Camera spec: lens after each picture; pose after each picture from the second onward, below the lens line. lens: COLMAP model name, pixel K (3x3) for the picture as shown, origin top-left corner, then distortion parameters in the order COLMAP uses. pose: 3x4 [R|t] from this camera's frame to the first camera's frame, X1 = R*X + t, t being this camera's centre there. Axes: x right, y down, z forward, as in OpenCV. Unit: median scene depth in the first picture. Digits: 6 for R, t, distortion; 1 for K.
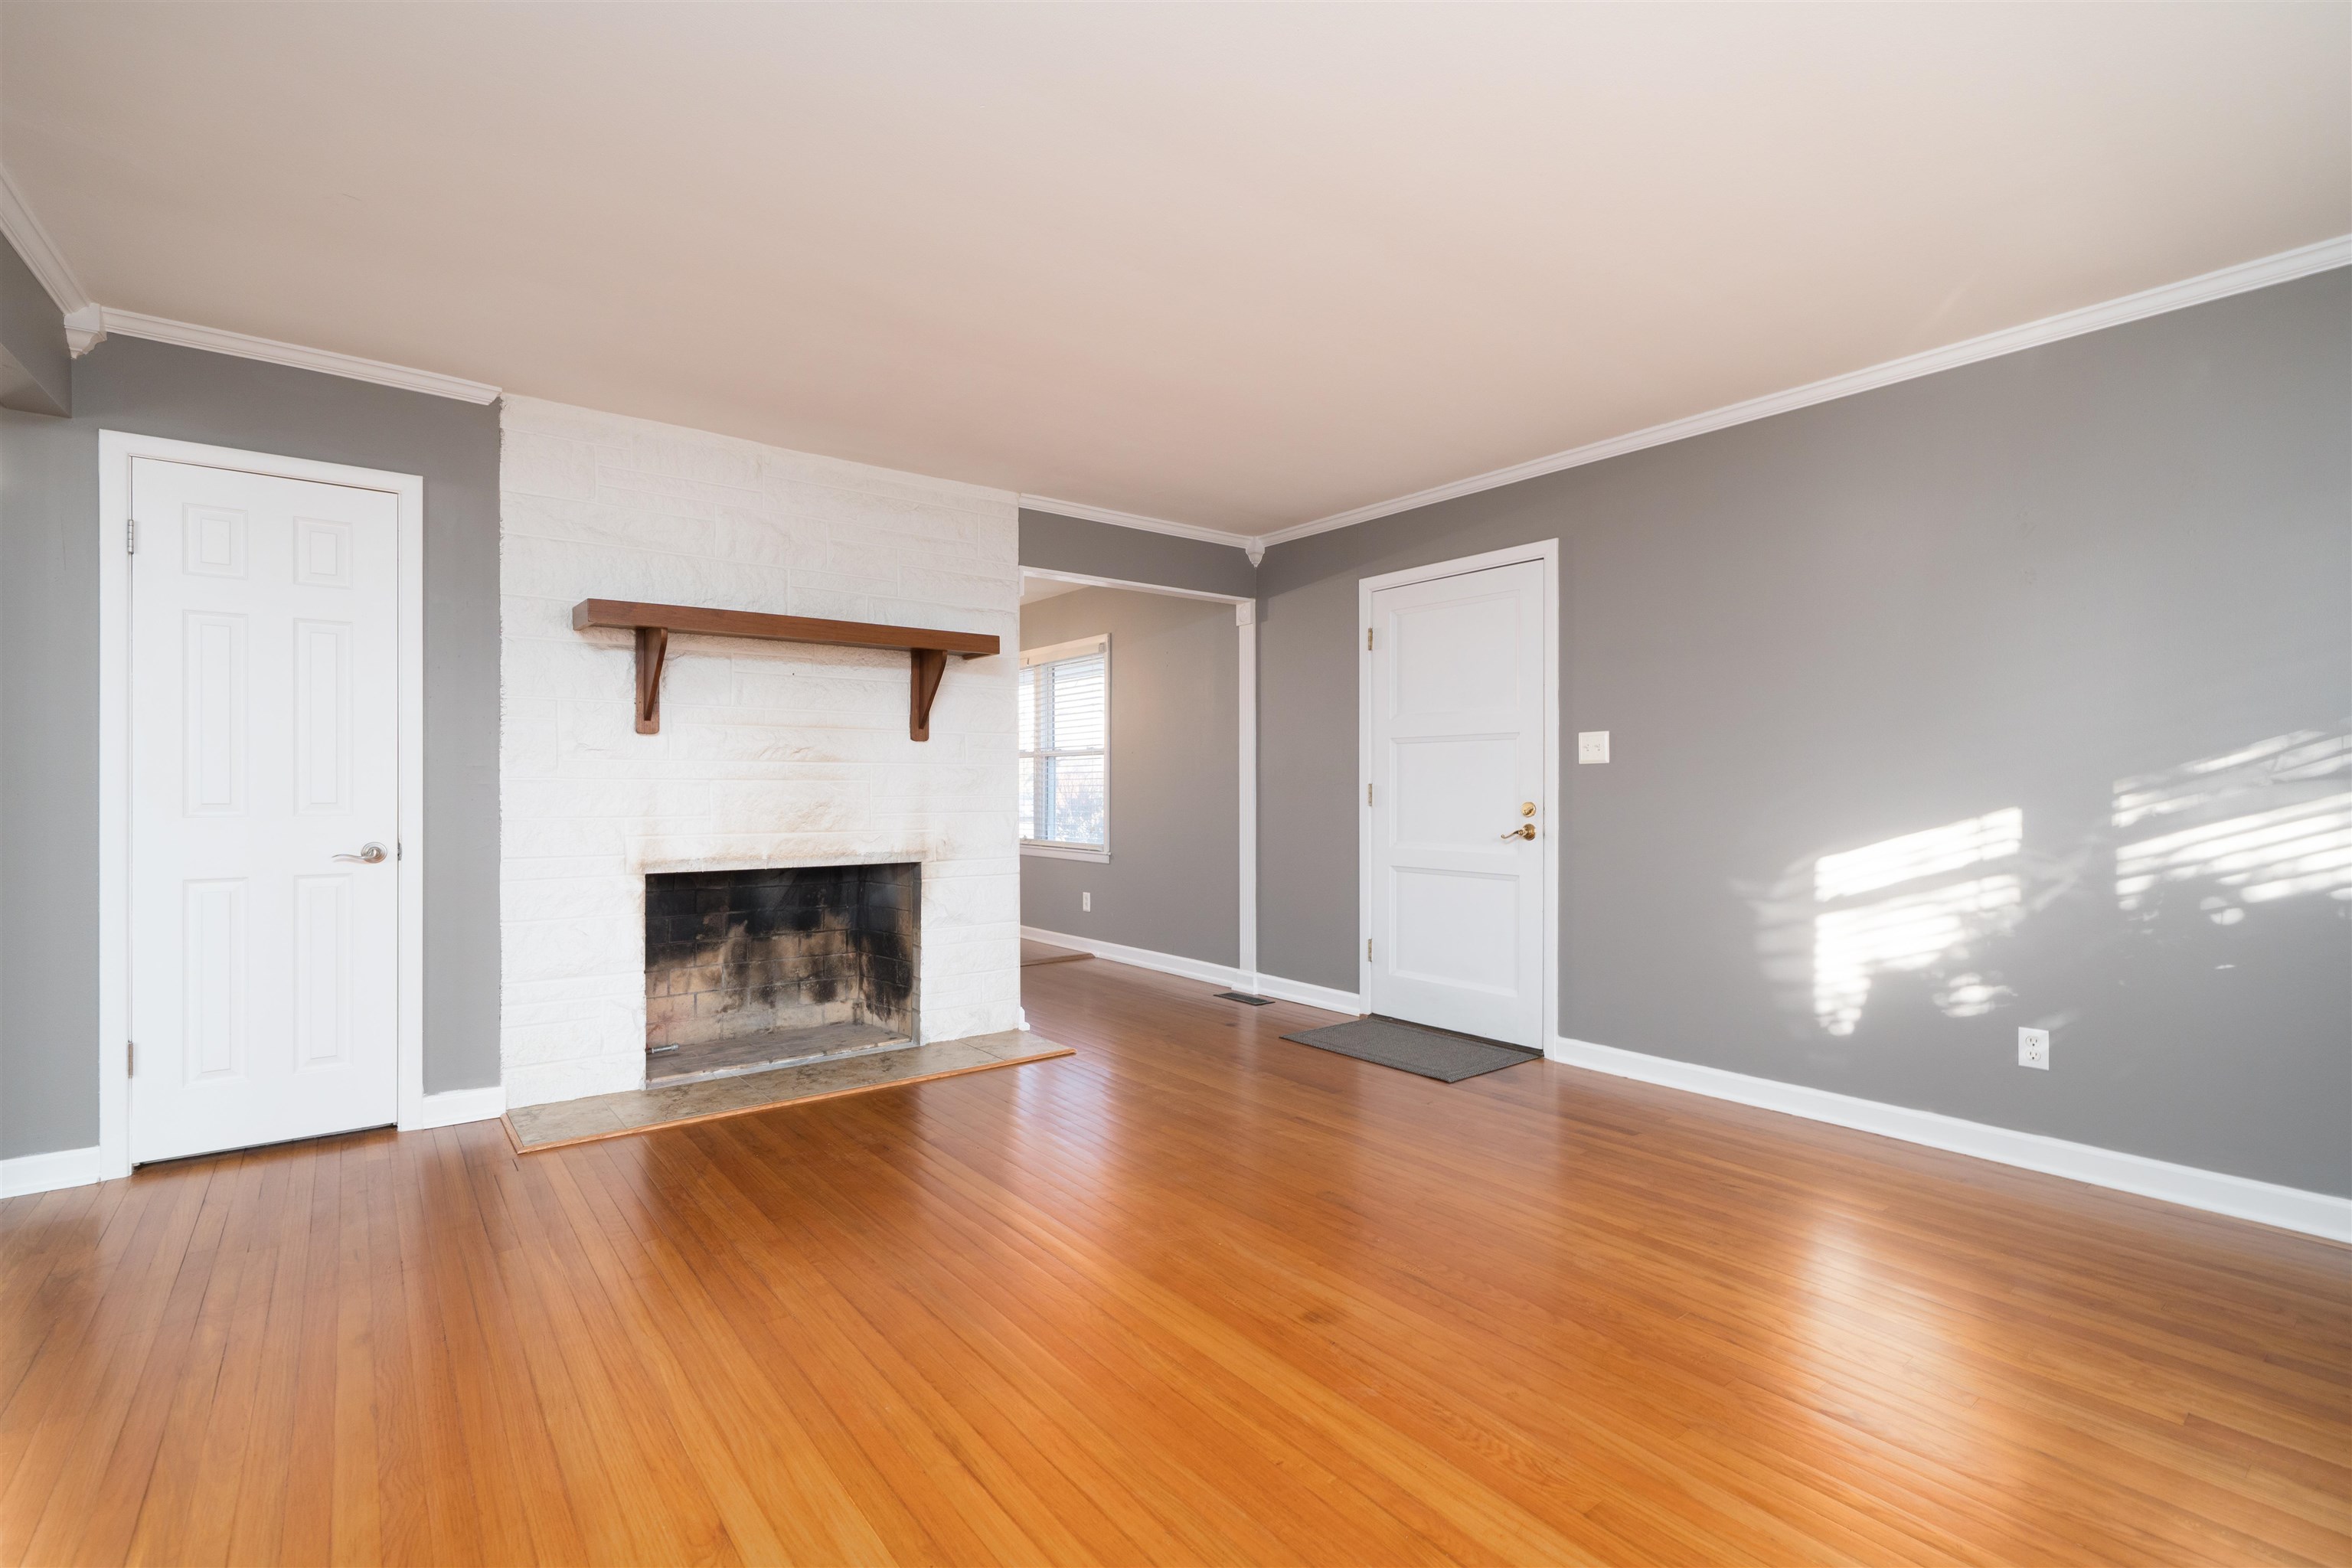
lens RADIAL K [[1049.8, 0, 1165.0], [0, 1049.8, 790.3], [0, 0, 1]] dist [-0.003031, -0.000588]
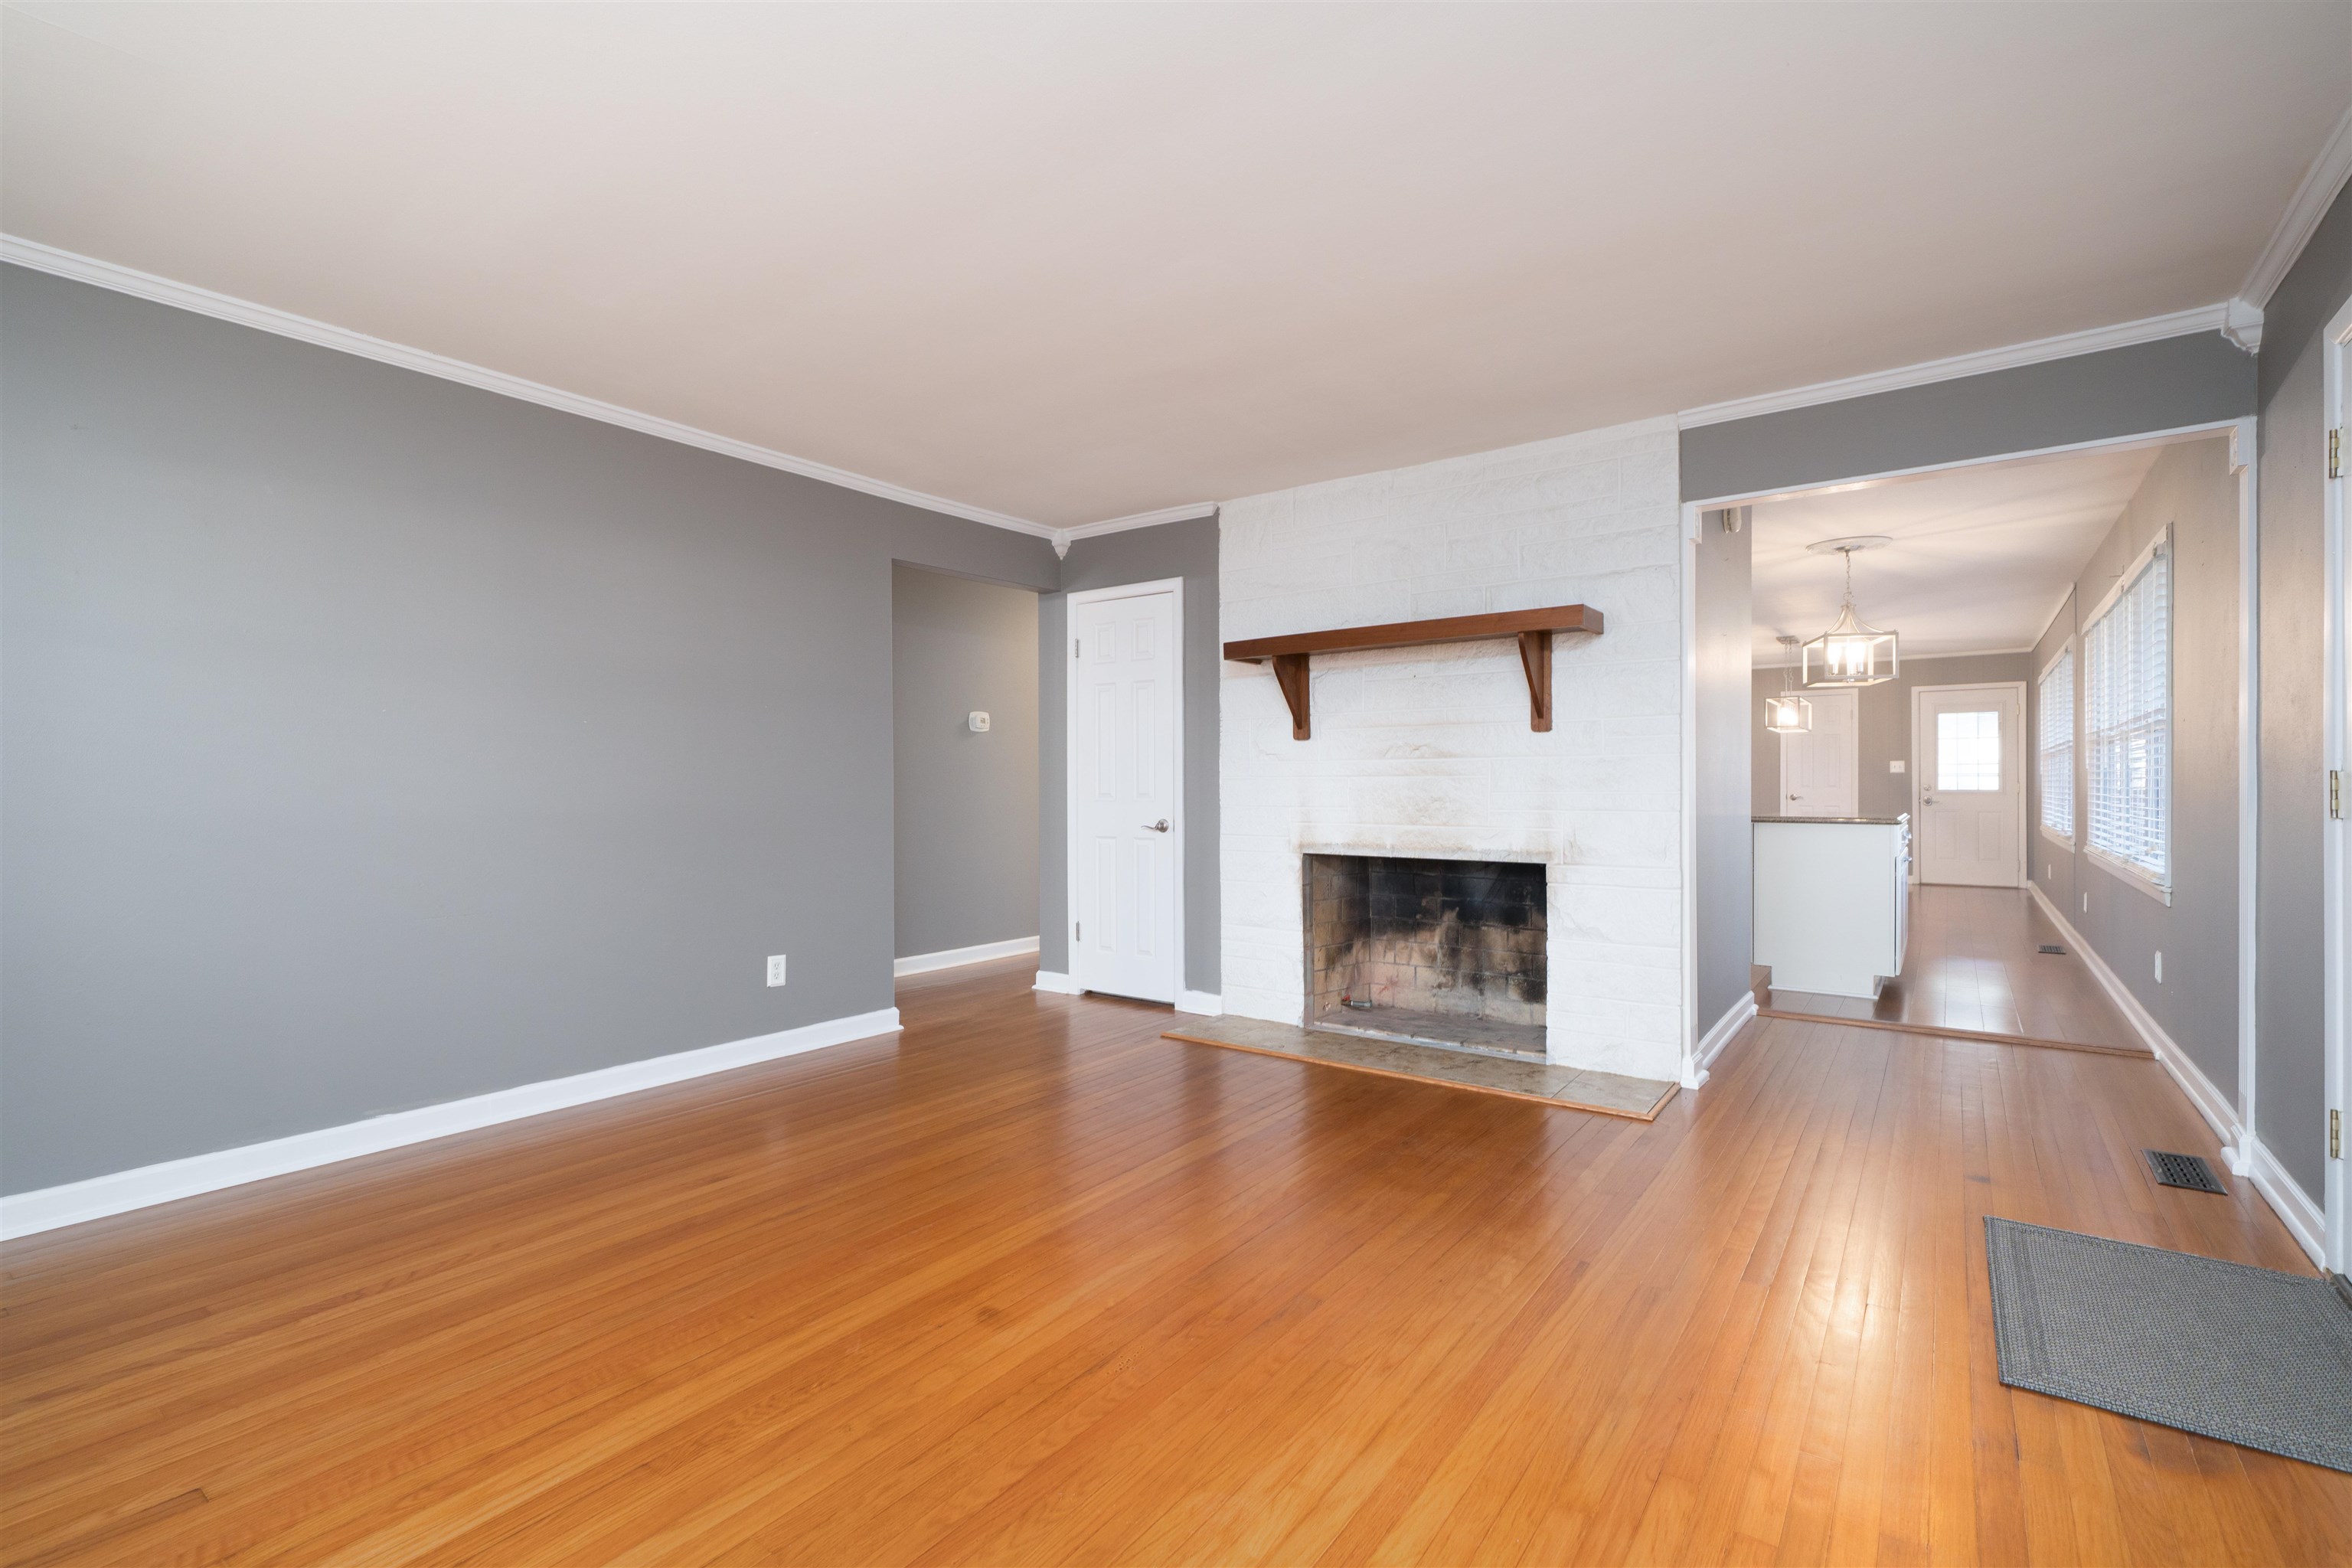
lens RADIAL K [[1049.8, 0, 1165.0], [0, 1049.8, 790.3], [0, 0, 1]] dist [-0.003031, -0.000588]
pose [[0.267848, 0.003582, -0.963454, 0.573566], [0.001539, 0.999990, 0.004146, 0.000080], [0.963460, -0.002593, 0.267840, 0.447813]]
